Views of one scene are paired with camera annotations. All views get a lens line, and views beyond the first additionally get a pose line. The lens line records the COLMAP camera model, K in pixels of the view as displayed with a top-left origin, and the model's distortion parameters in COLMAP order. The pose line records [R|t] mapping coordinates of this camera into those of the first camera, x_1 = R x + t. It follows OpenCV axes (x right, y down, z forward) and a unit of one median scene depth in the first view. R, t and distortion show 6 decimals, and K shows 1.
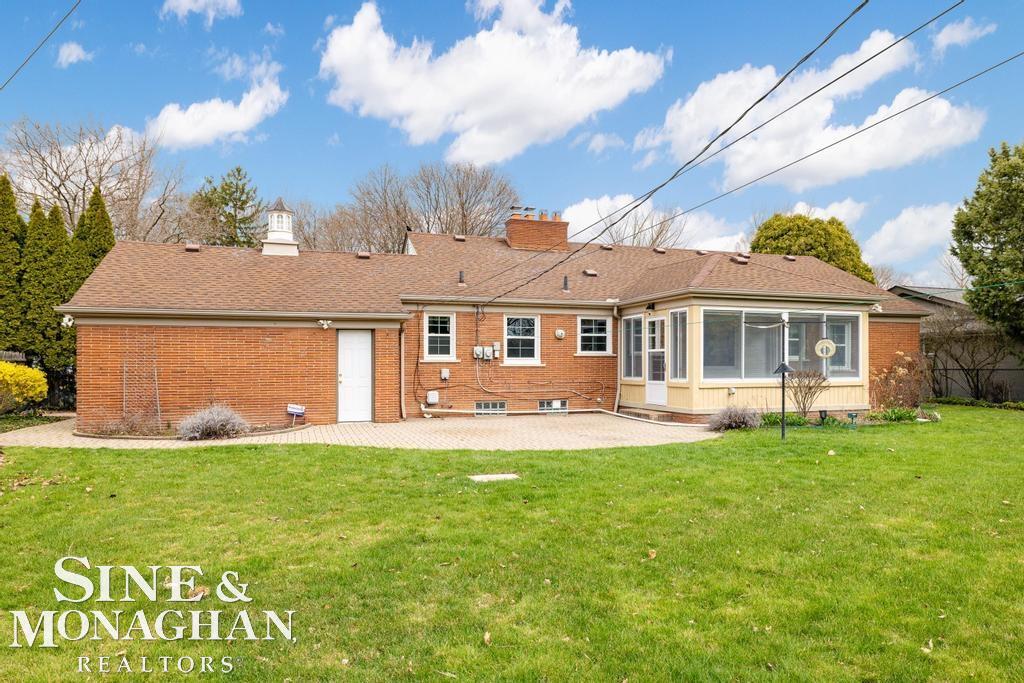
lens RADIAL K [[765.0, 0, 510.4], [0, 765.0, 341.8], [0, 0, 1]] dist [-0.026965, 0.003033]
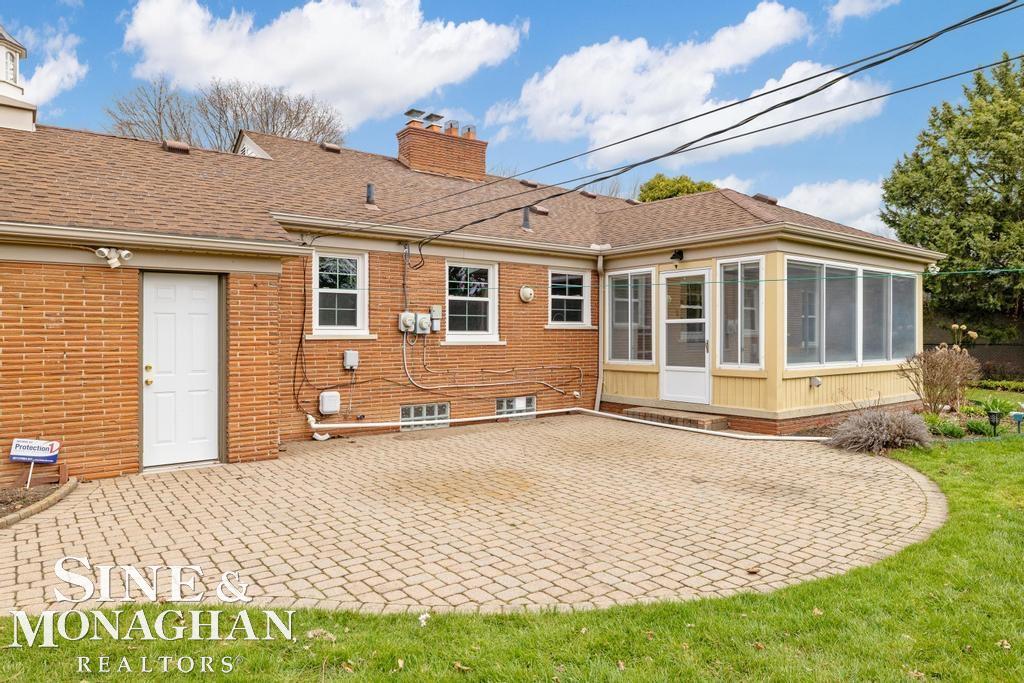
lens RADIAL K [[642.0, 0, 511.1], [0, 642.0, 348.7], [0, 0, 1]] dist [-0.030210, -0.000744]
pose [[0.955717, -0.004238, 0.294258, -0.108278], [-0.004335, 0.999585, 0.028474, 0.019454], [-0.294257, -0.028489, 0.955302, 0.487928]]
